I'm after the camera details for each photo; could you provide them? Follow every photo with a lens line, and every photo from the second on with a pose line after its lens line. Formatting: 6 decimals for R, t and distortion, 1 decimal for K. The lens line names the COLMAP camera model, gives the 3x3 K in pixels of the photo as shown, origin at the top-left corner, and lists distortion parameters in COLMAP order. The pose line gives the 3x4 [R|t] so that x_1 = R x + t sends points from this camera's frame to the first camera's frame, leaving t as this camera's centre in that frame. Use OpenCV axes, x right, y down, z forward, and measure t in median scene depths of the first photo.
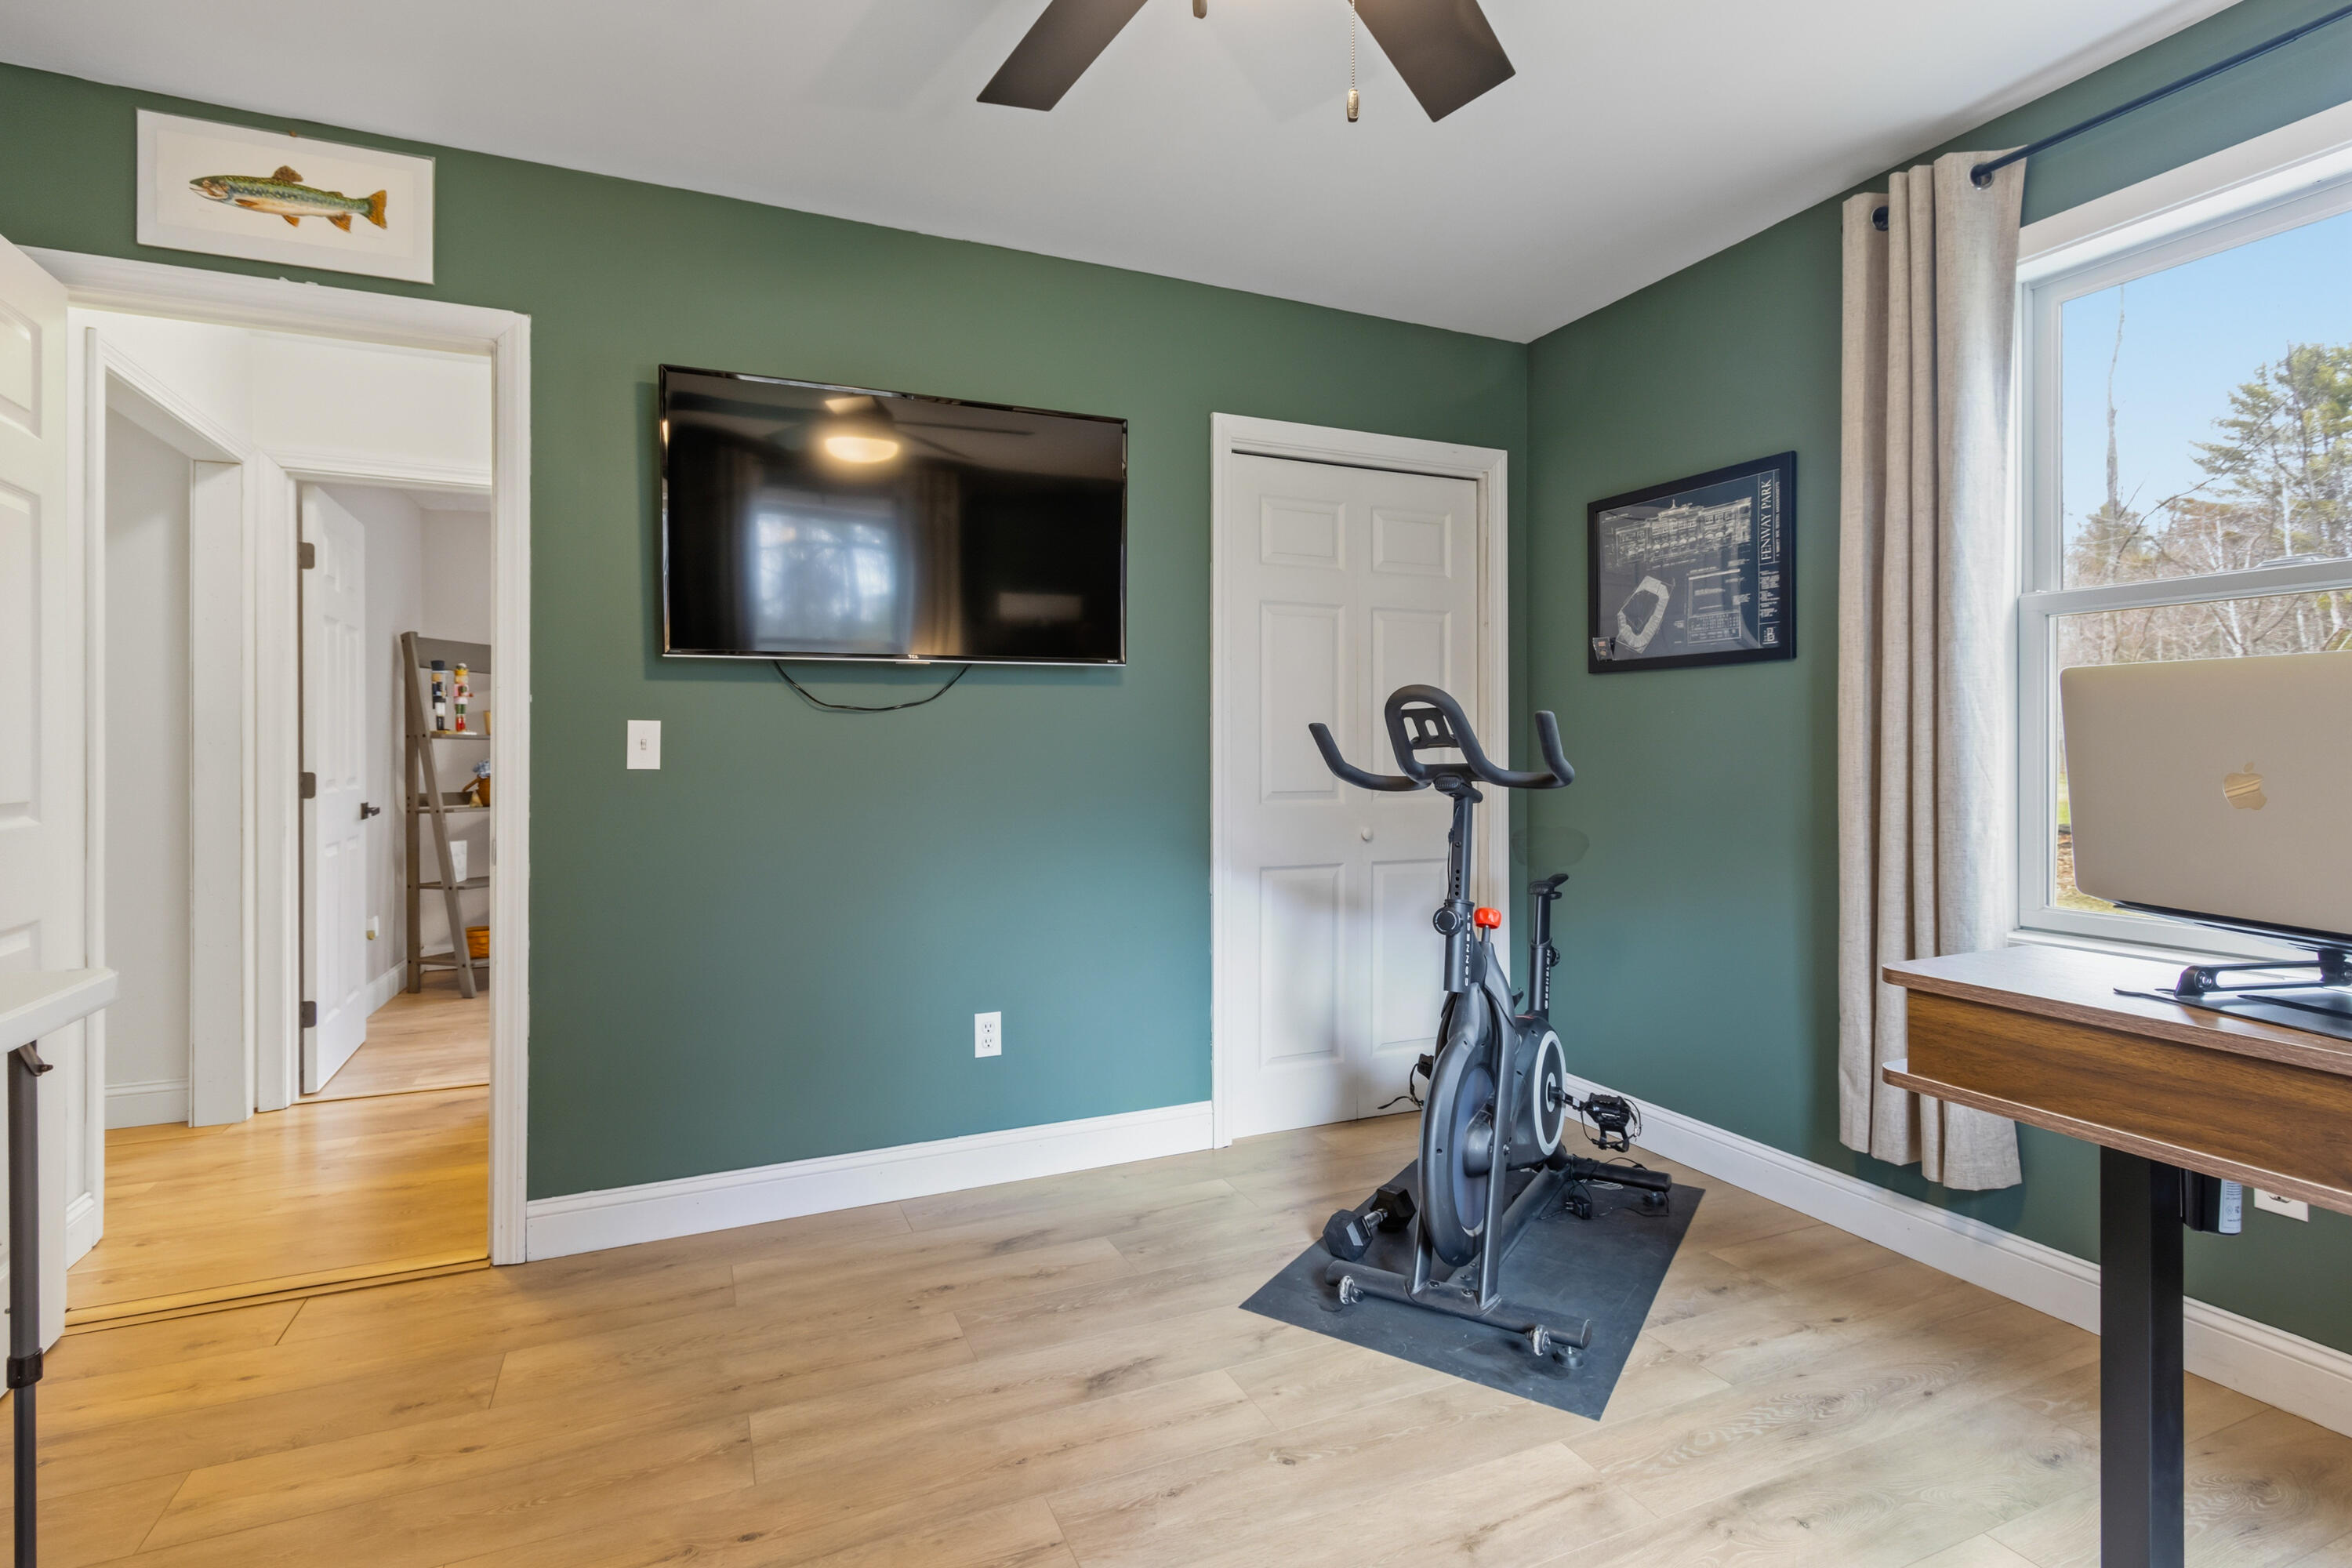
lens RADIAL K [[1140.2, 0, 1176.0], [0, 1140.2, 784.0], [0, 0, 1]] dist [0.001882, -0.000966]
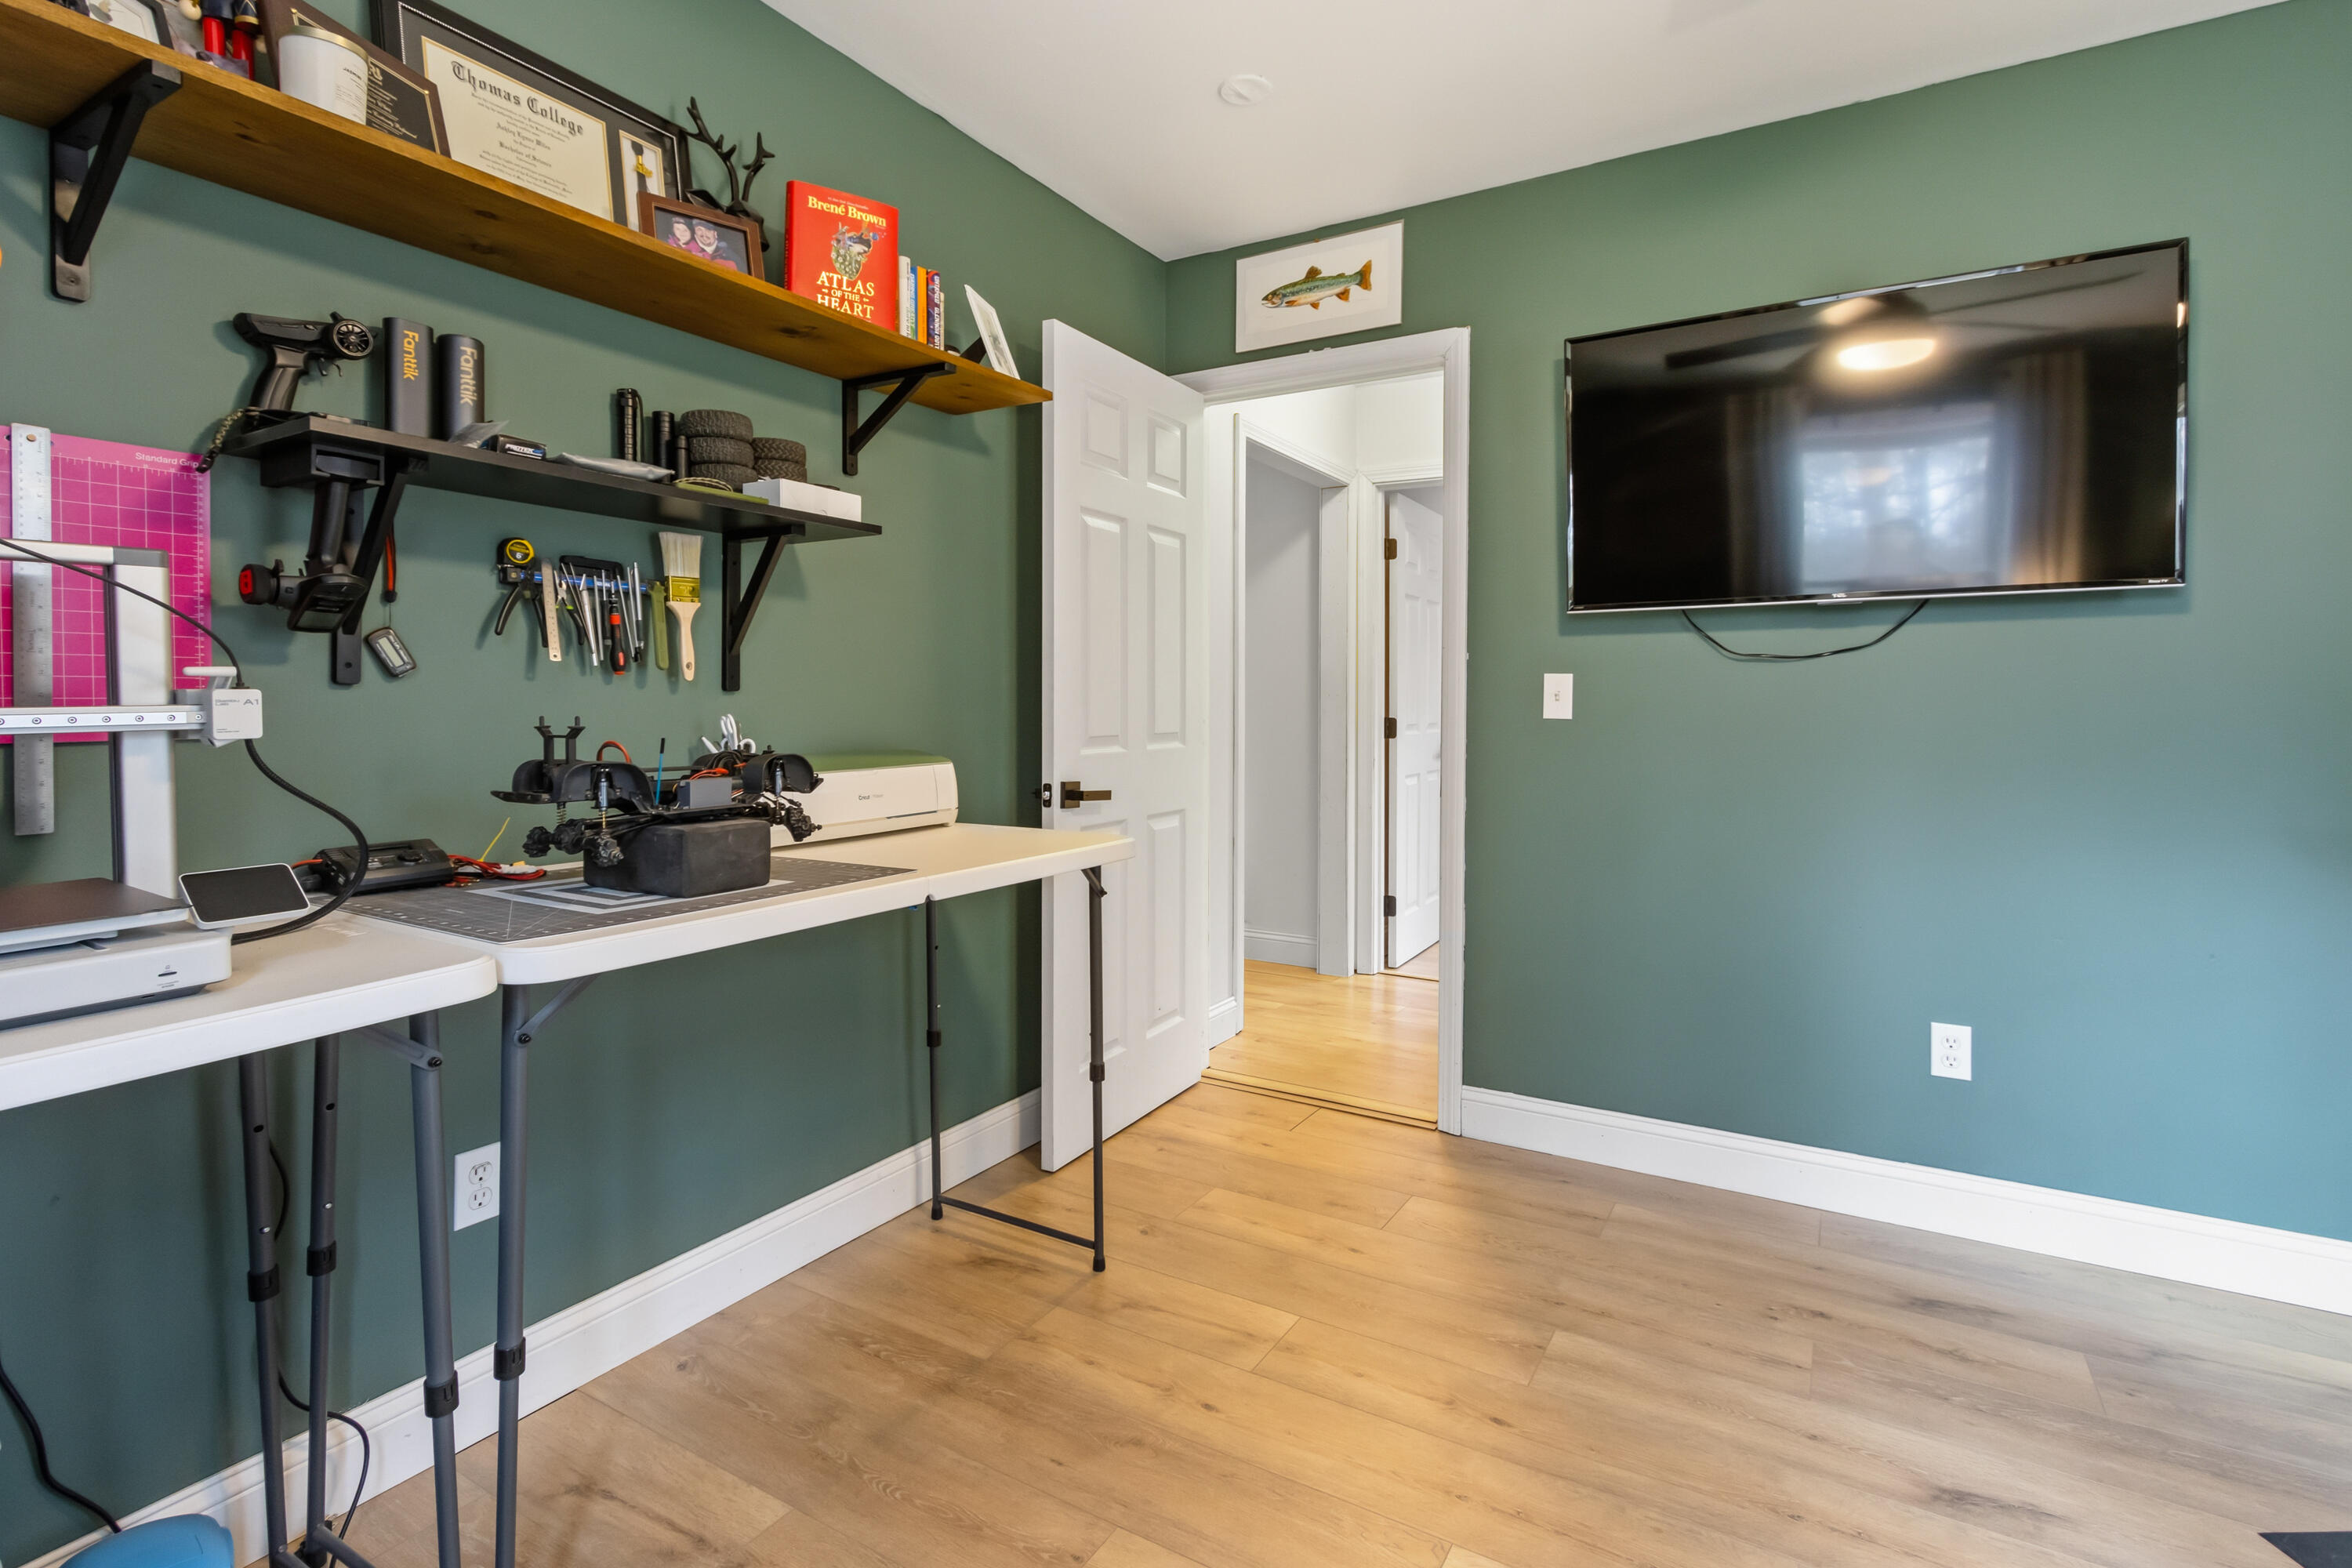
lens RADIAL K [[1141.2, 0, 1137.2], [0, 1141.2, 760.6], [0, 0, 1]] dist [0.001438, -0.000312]
pose [[0.553977, 0.047288, -0.831188, 0.223410], [-0.029830, 0.998872, 0.036946, -0.001744], [0.831997, 0.004327, 0.554763, 0.072638]]
